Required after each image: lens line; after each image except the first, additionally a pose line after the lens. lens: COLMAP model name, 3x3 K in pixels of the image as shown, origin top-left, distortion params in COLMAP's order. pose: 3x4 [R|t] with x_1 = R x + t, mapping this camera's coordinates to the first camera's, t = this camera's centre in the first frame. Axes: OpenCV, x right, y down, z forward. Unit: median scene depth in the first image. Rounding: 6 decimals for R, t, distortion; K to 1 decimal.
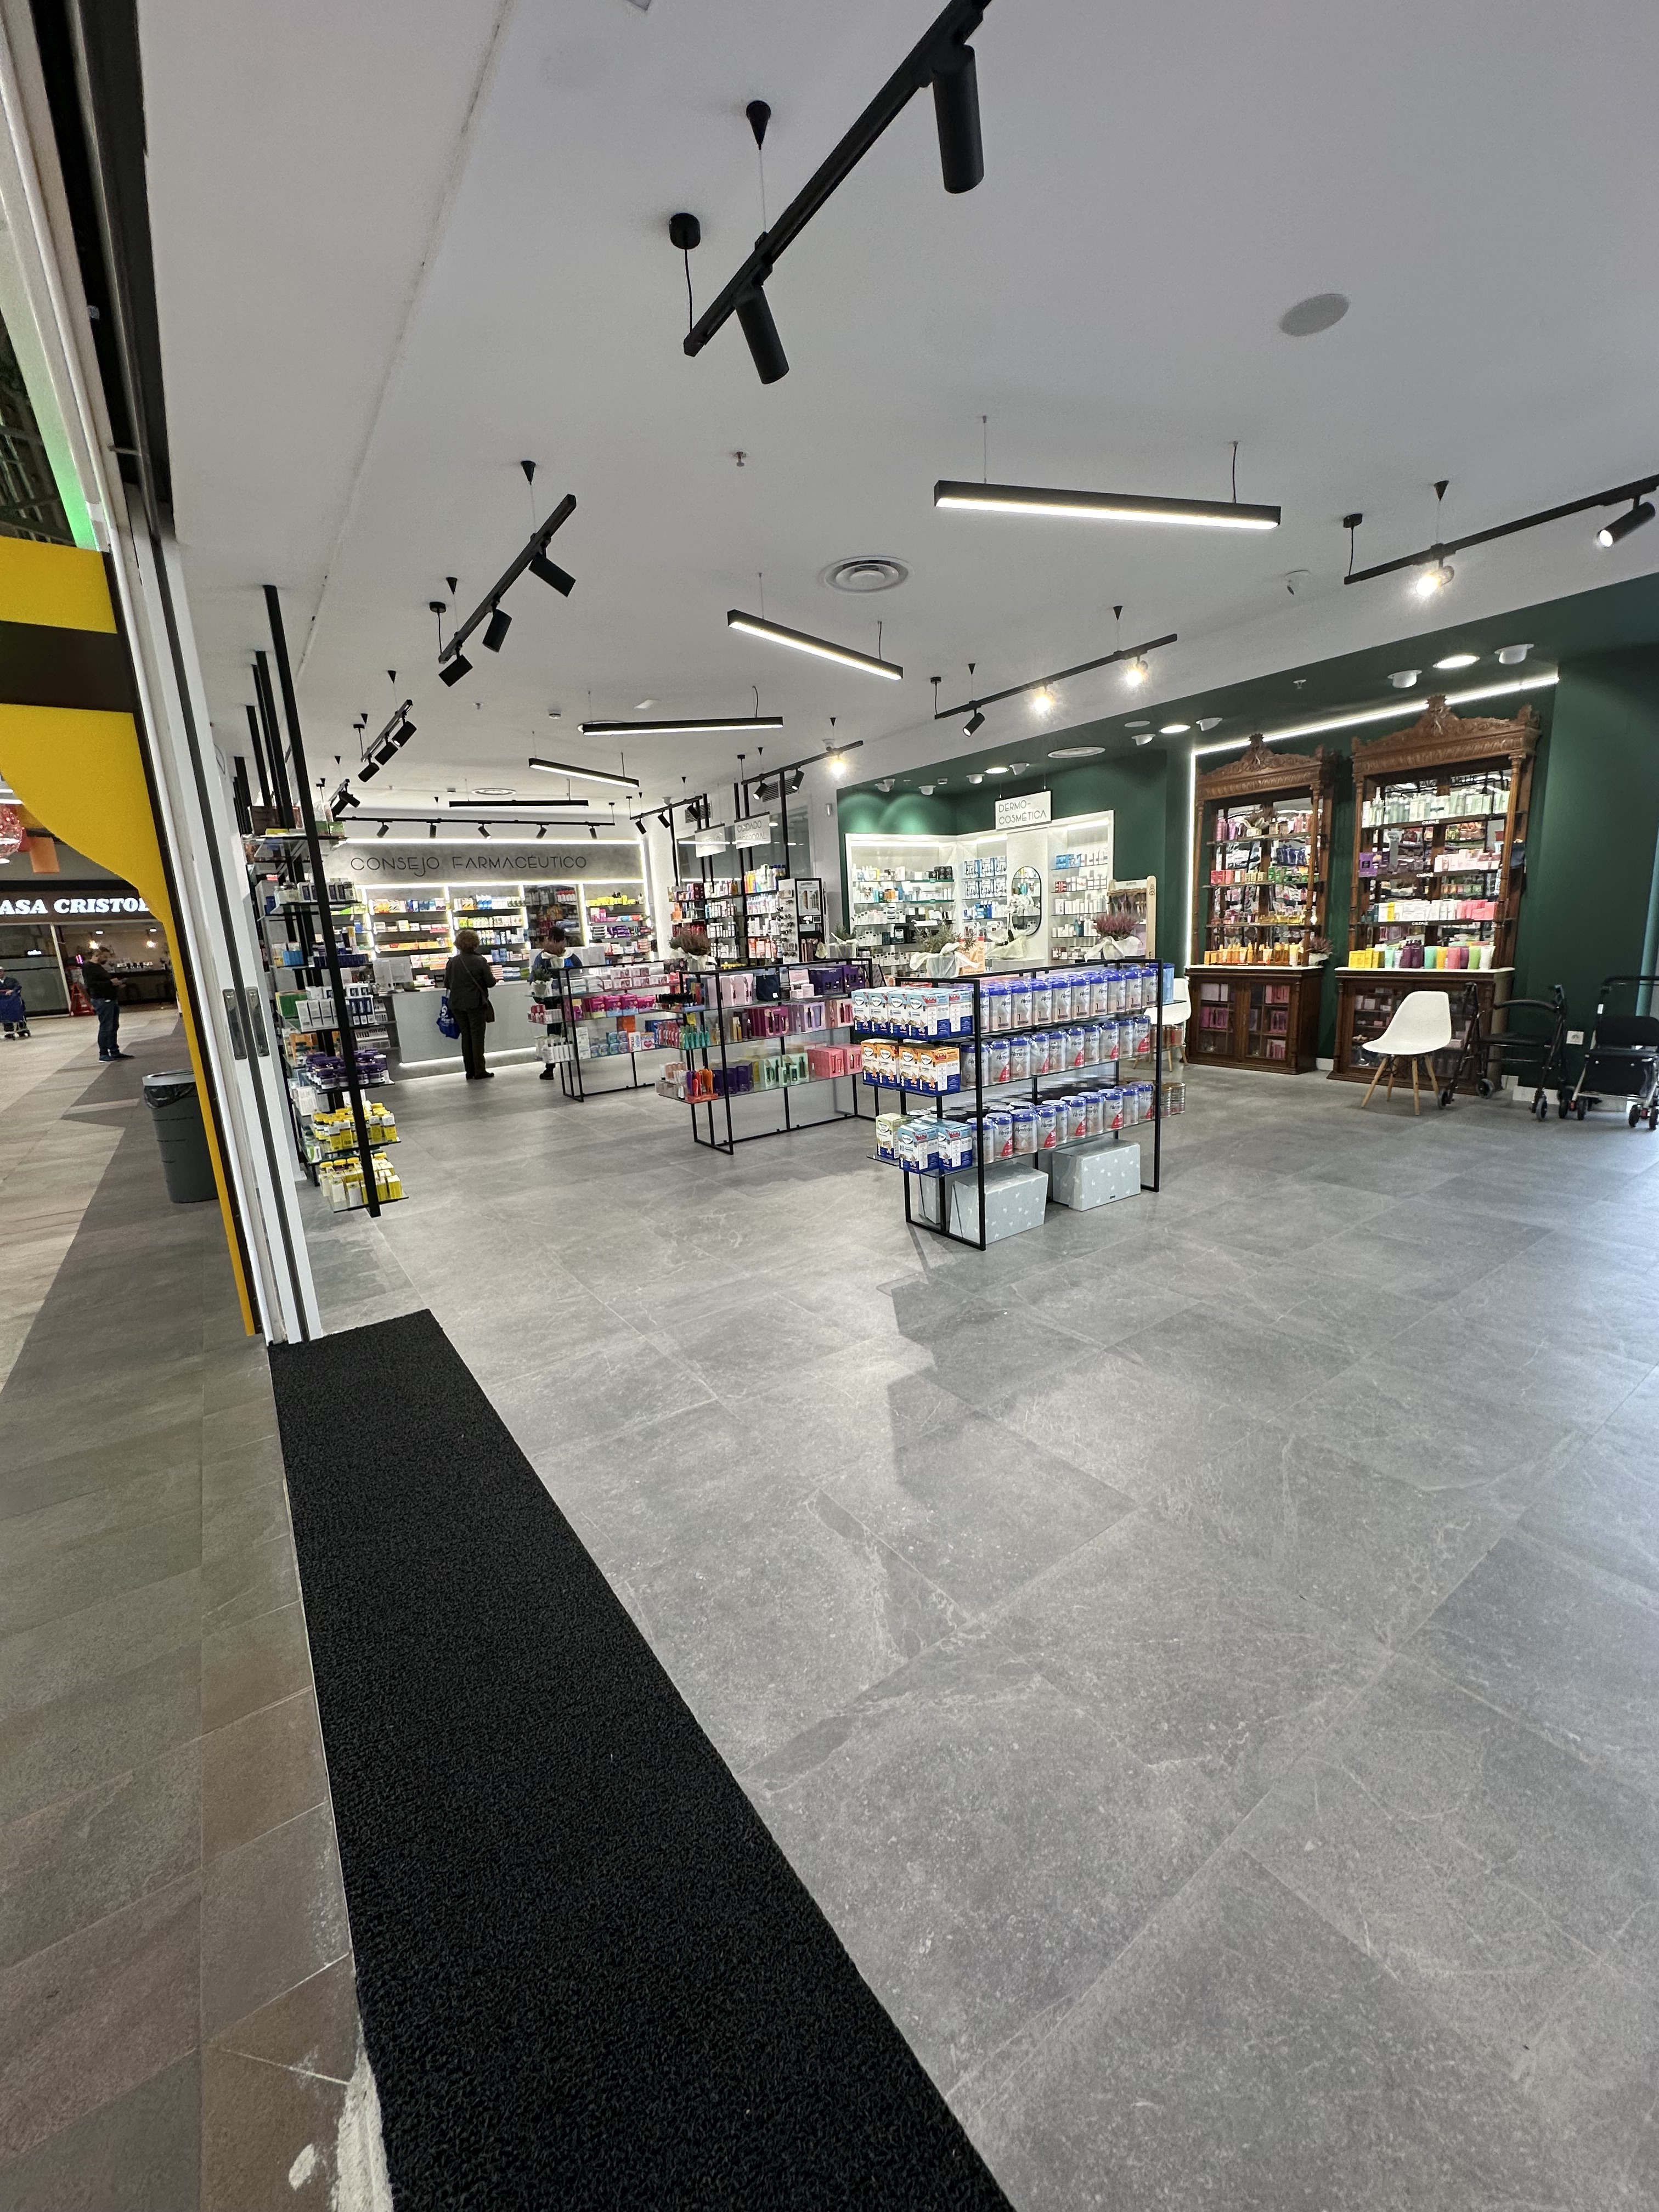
lens RADIAL K [[879.0, 0, 832.6], [0, 879.0, 1105.4], [0, 0, 1]] dist [-0.003166, -0.000025]
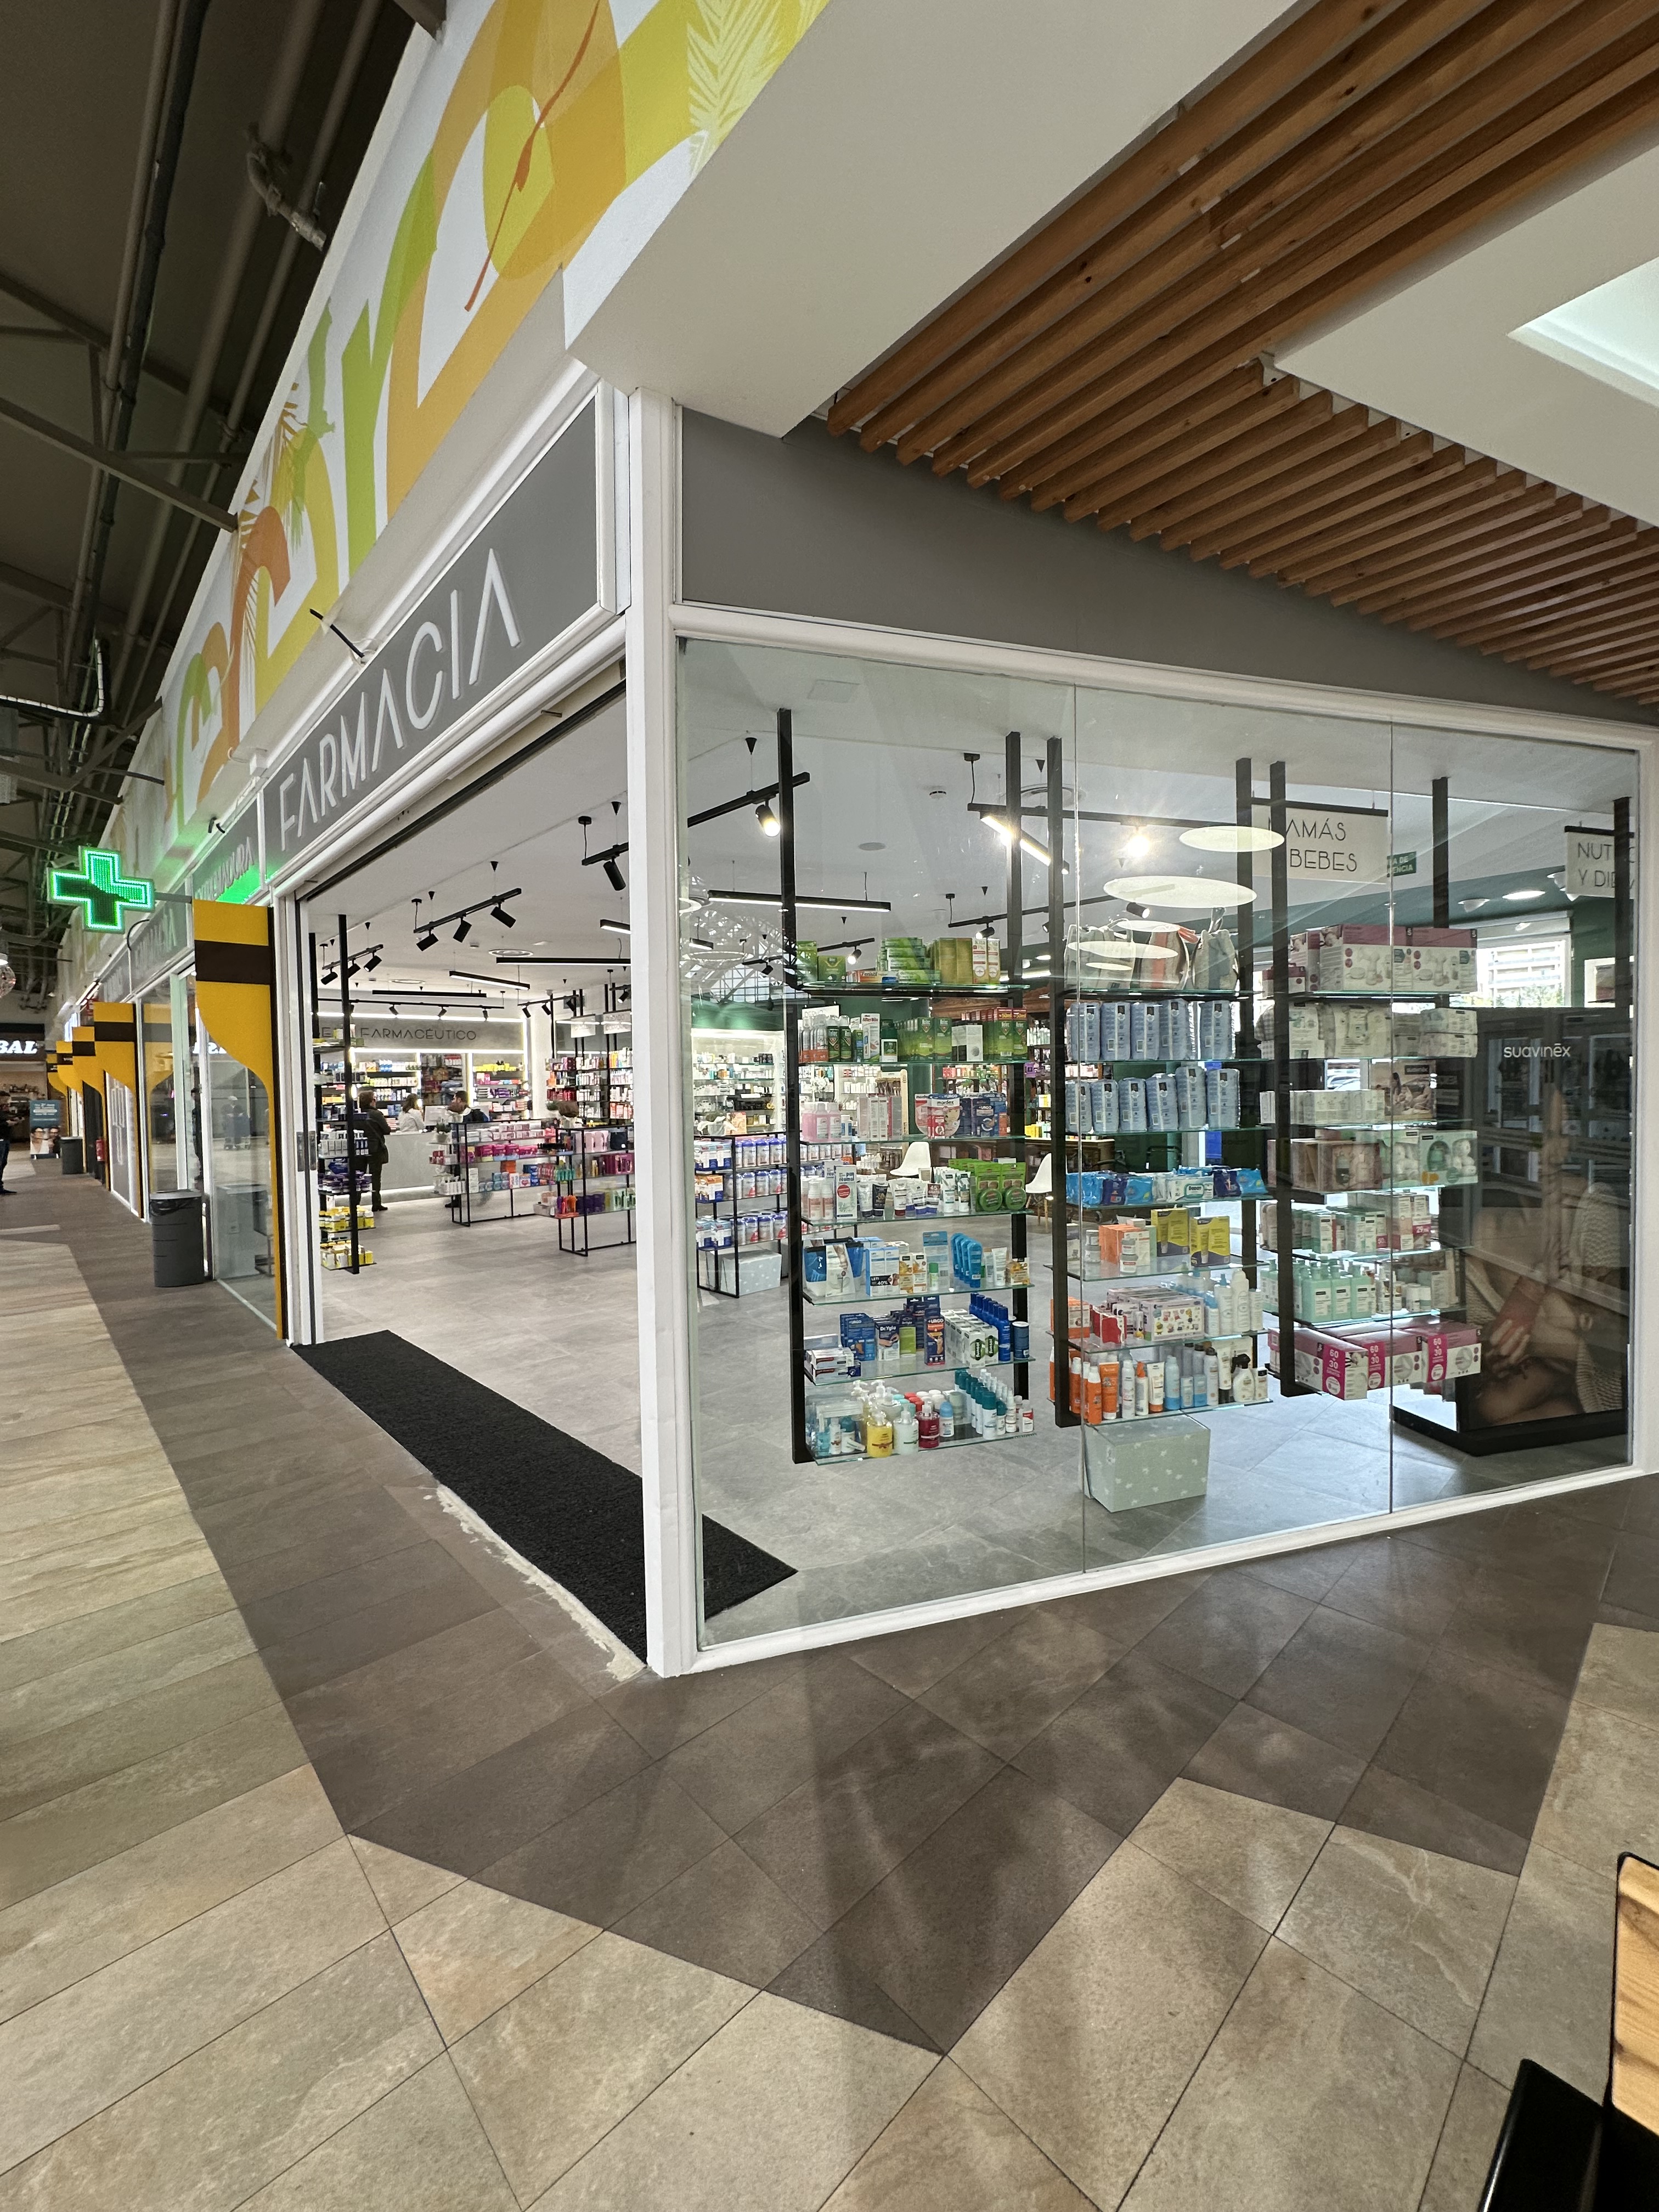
lens RADIAL K [[879.0, 0, 832.8], [0, 879.0, 1102.7], [0, 0, 1]] dist [-0.003166, -0.000025]
pose [[0.988880, 0.030080, 0.145643, 0.064209], [-0.002791, 0.982912, -0.184055, 0.071632], [-0.148690, 0.181601, 0.972066, -0.481585]]
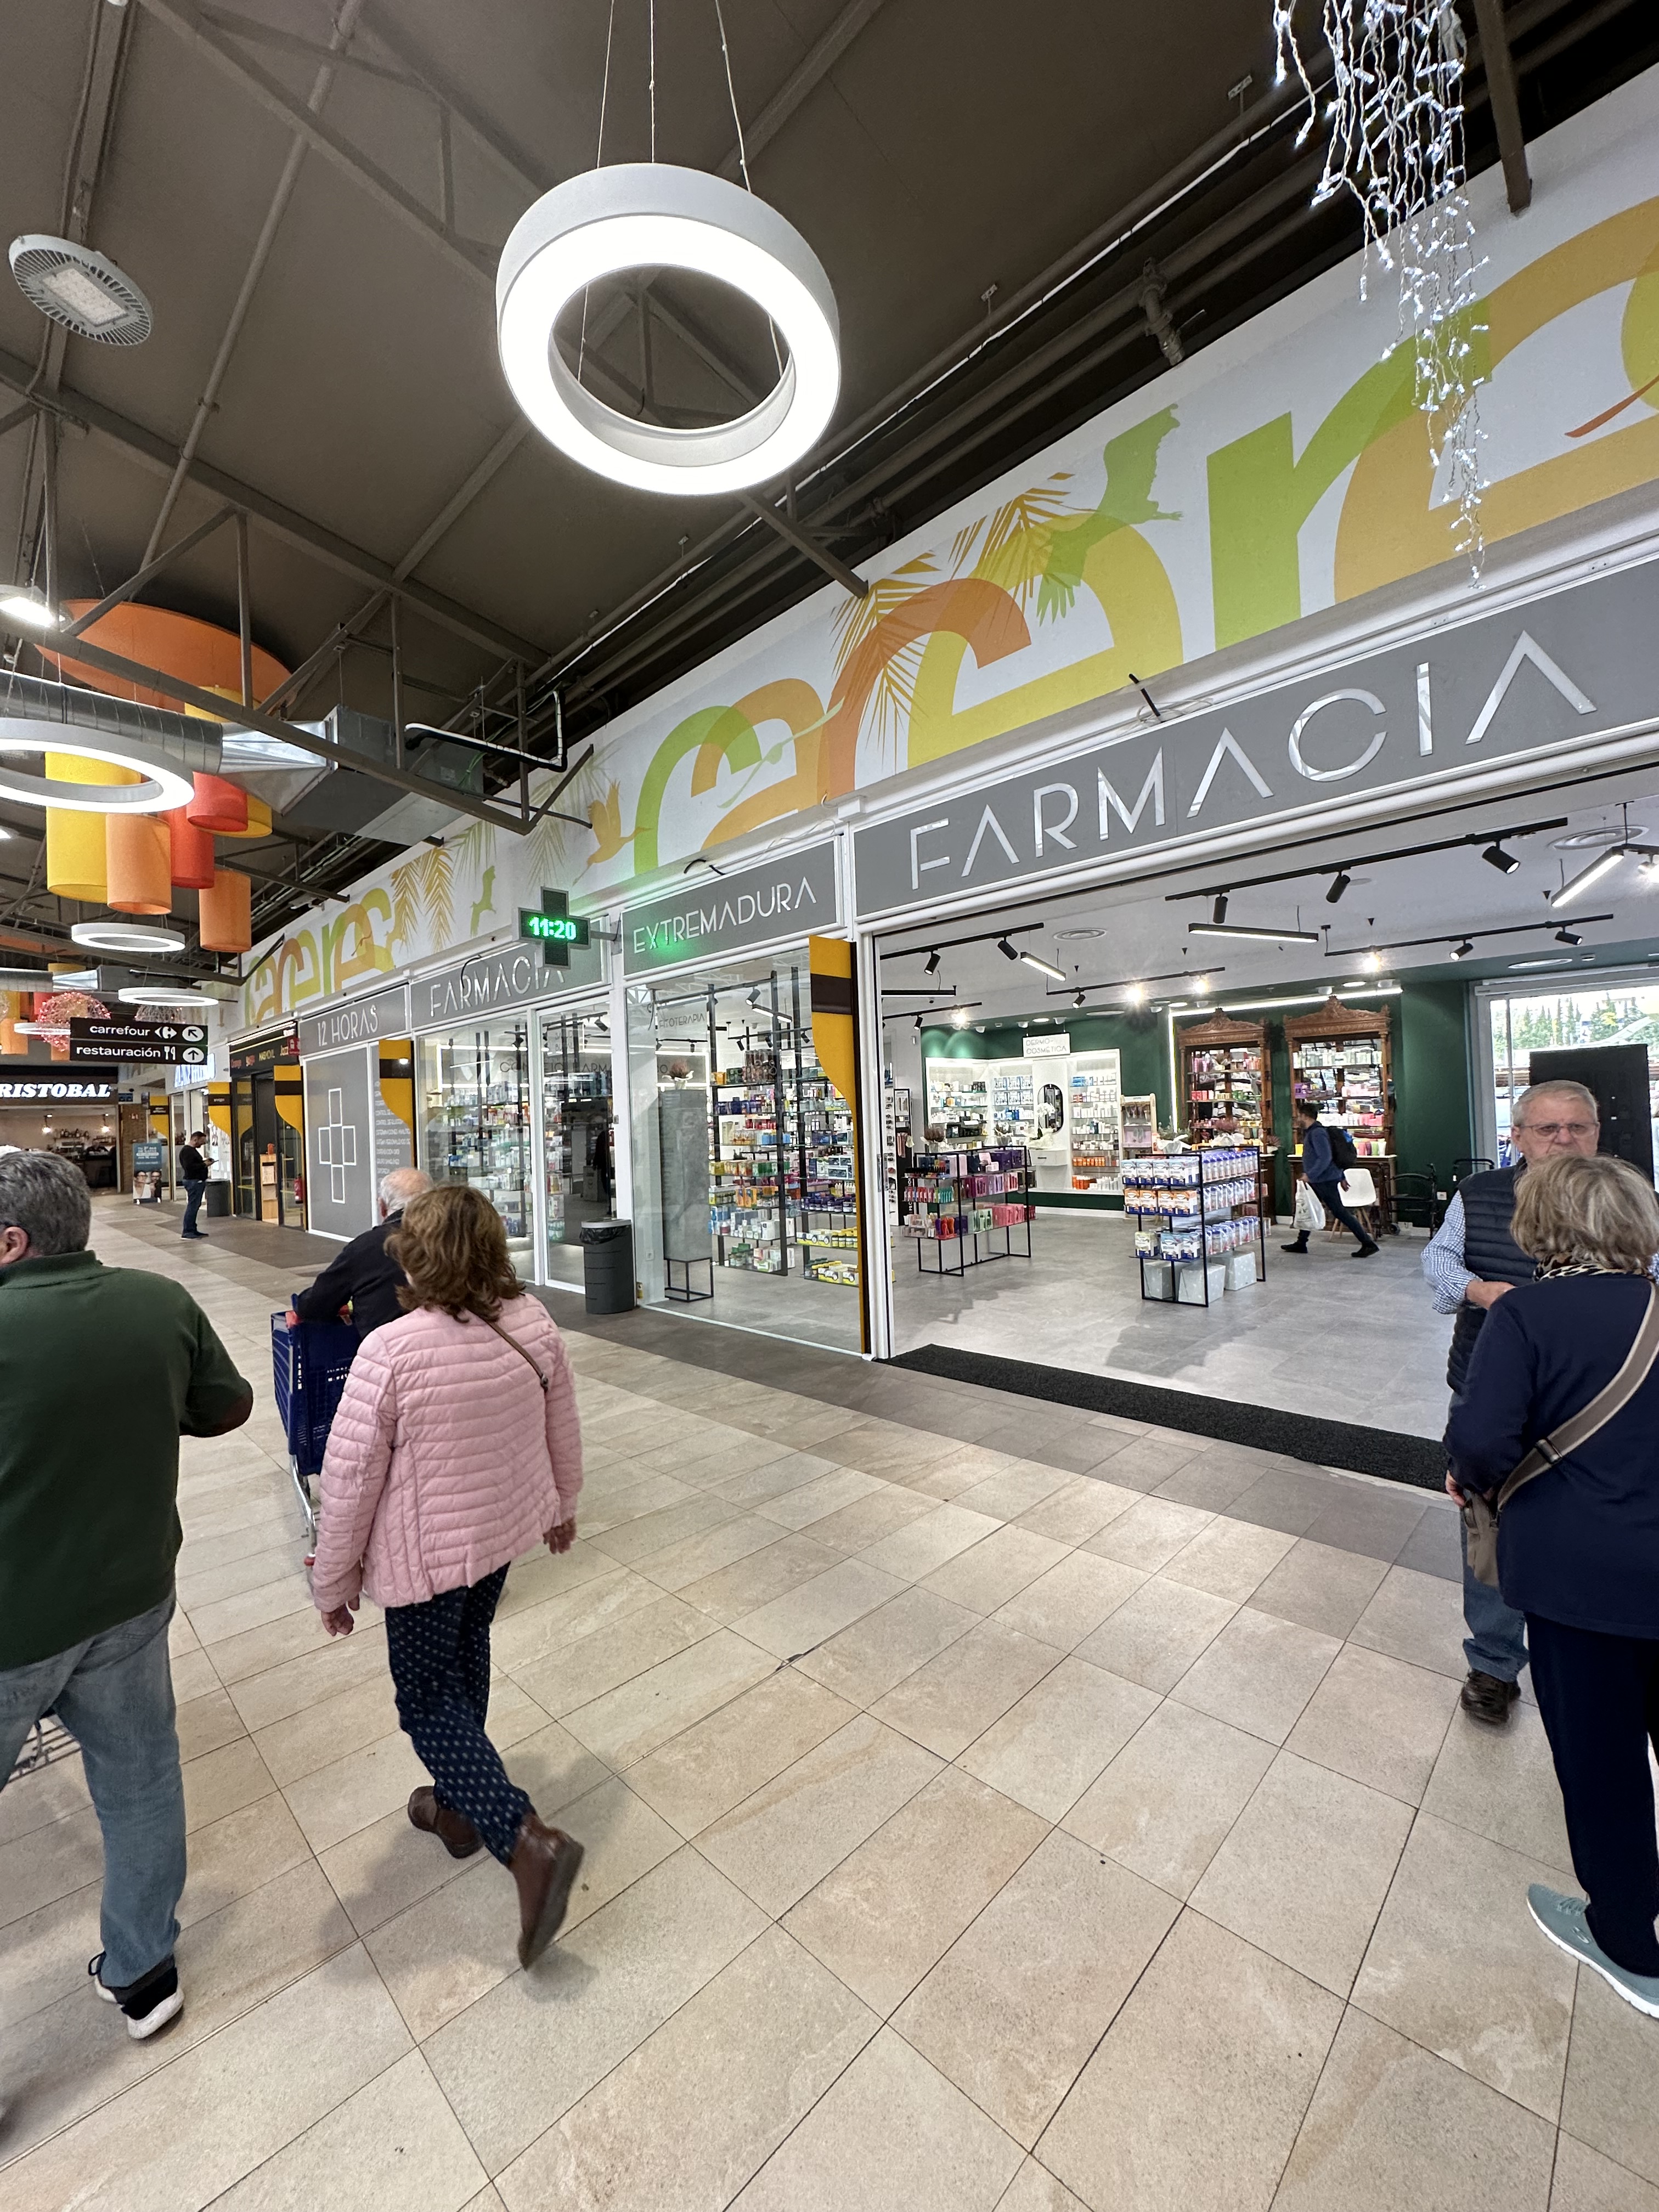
lens RADIAL K [[879.0, 0, 830.1], [0, 879.0, 1104.7], [0, 0, 1]] dist [-0.003166, -0.000025]
pose [[0.983160, 0.018624, 0.181795, -0.604564], [0.021952, 0.975554, -0.218662, 0.092557], [-0.181423, 0.218971, 0.958717, -0.427787]]
